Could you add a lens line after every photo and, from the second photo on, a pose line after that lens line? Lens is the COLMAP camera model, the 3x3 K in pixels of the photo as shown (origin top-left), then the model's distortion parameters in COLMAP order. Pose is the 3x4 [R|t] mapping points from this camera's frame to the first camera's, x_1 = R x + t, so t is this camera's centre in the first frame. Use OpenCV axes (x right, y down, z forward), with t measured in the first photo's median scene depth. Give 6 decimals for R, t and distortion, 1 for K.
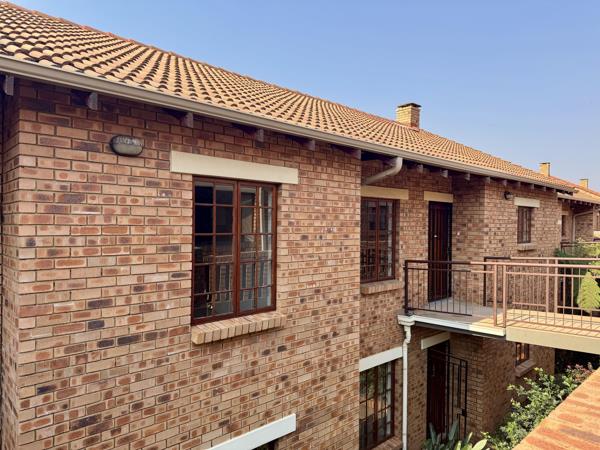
lens RADIAL K [[428.8, 0, 286.9], [0, 428.8, 227.9], [0, 0, 1]] dist [0.054716, -0.069805]
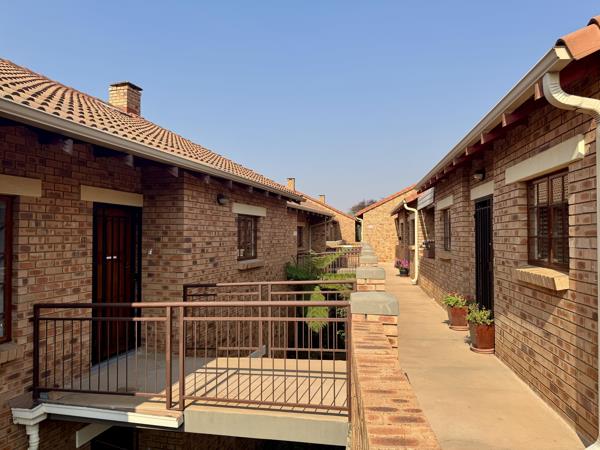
lens RADIAL K [[428.8, 0, 300.6], [0, 428.8, 225.5], [0, 0, 1]] dist [0.054716, -0.069805]
pose [[0.856345, 0.000195, 0.516404, 0.258943], [0.017302, 0.999428, -0.029069, -0.005233], [-0.516114, 0.033828, 0.855851, 0.304939]]
